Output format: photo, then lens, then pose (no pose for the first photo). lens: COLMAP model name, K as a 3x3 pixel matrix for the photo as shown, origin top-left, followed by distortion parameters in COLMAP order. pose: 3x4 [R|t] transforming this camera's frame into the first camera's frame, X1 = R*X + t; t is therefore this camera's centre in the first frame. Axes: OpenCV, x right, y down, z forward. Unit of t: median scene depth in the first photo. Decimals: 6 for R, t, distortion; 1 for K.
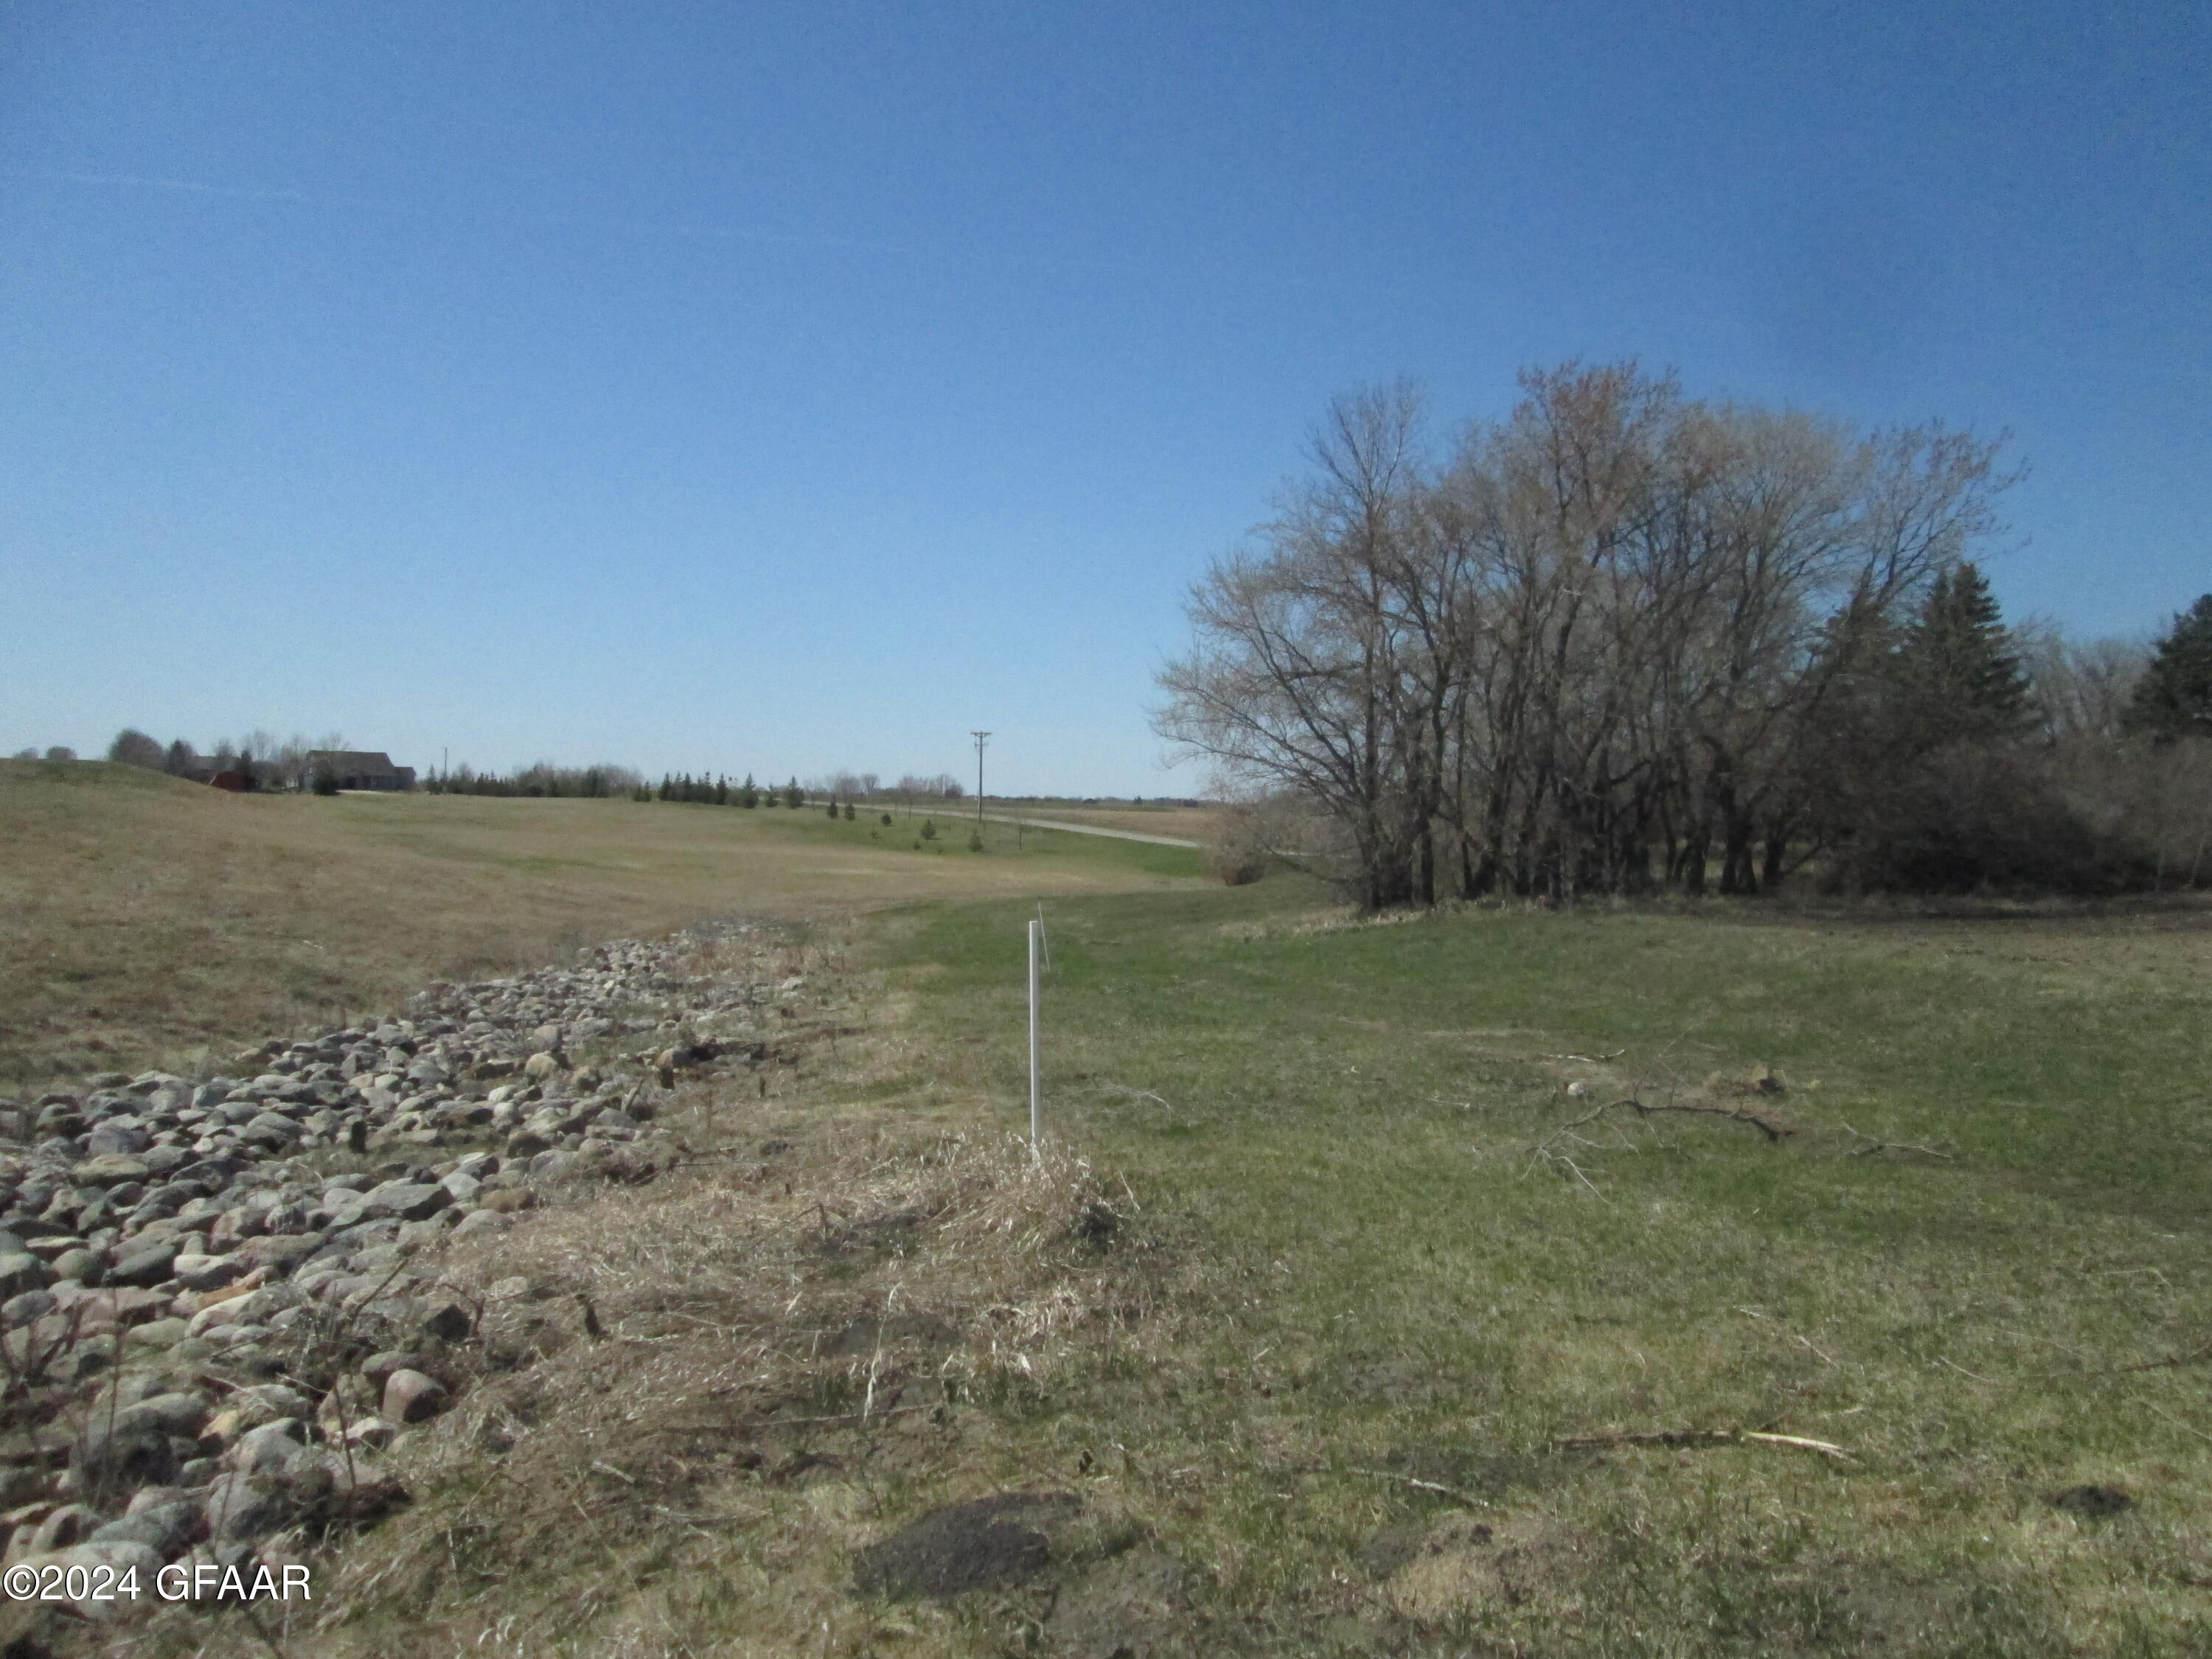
lens RADIAL K [[1790.9, 0, 1106.0], [0, 1790.9, 829.5], [0, 0, 1]] dist [-0.080414, -0.001850]
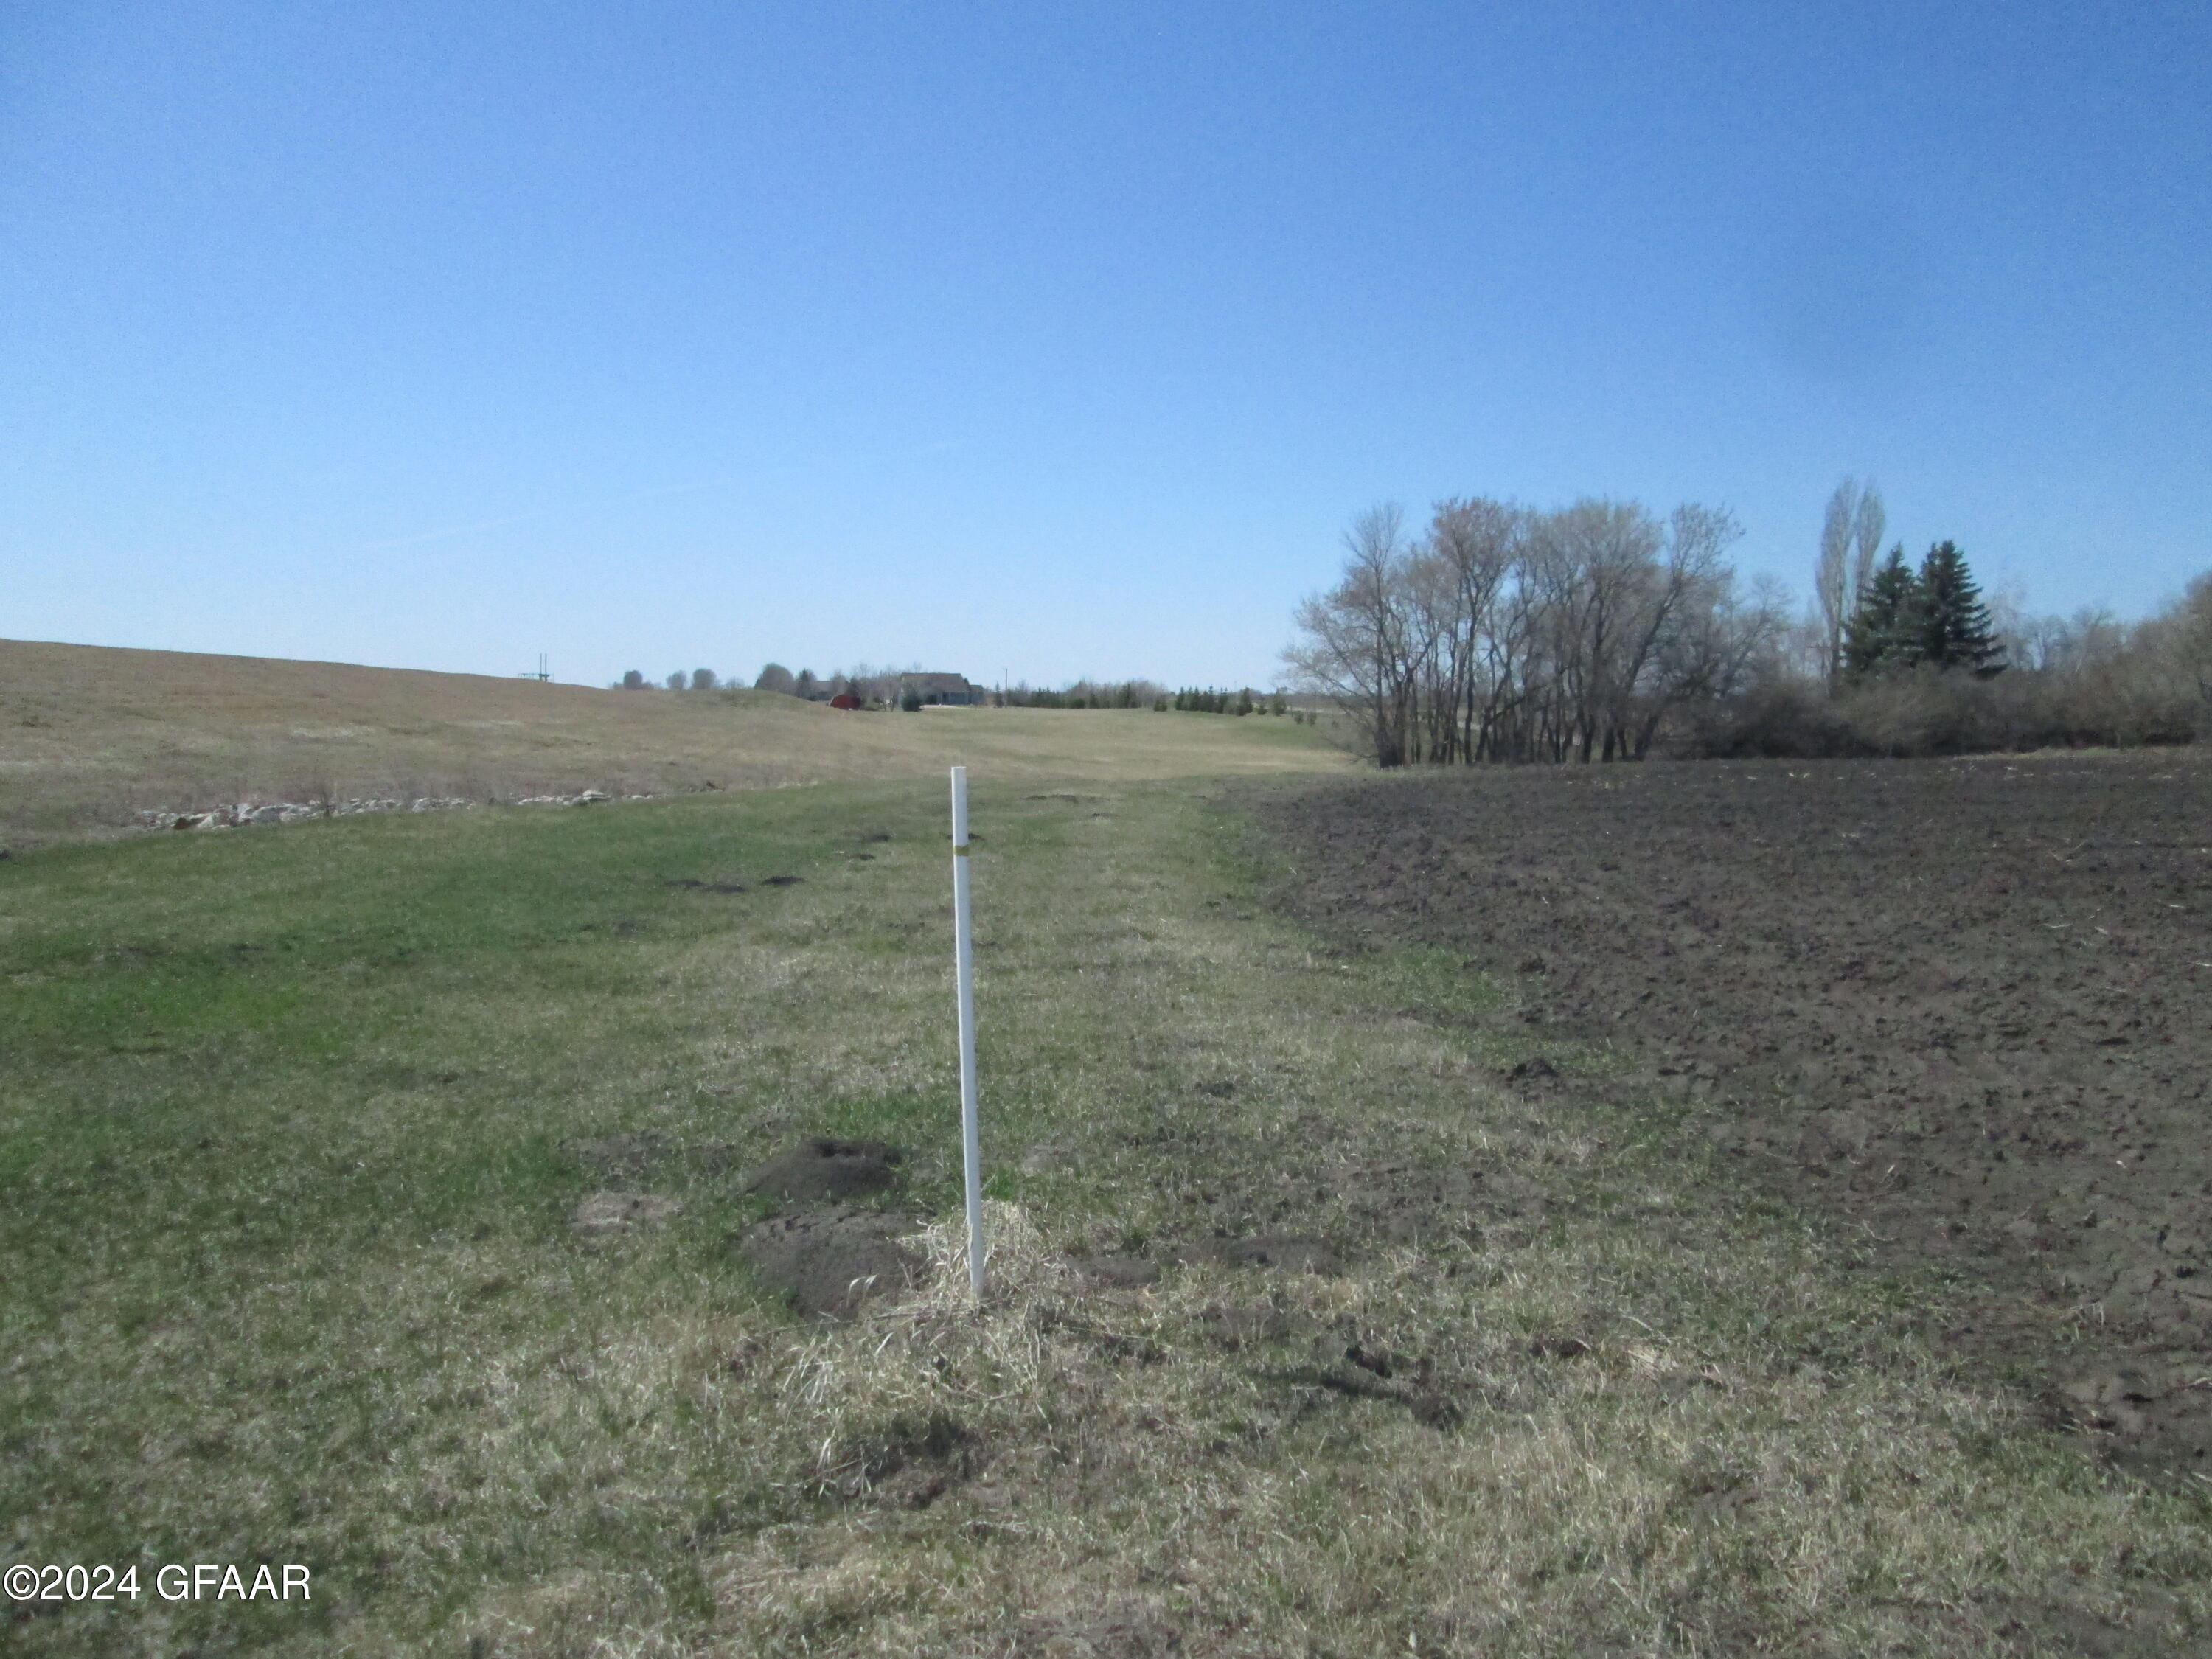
lens RADIAL K [[1790.9, 0, 1106.0], [0, 1790.9, 829.5], [0, 0, 1]] dist [-0.080414, -0.001850]
pose [[0.950540, 0.006340, -0.310538, 0.094997], [0.010451, 0.998573, 0.052379, 0.000534], [0.310426, -0.053034, 0.949117, -0.194923]]
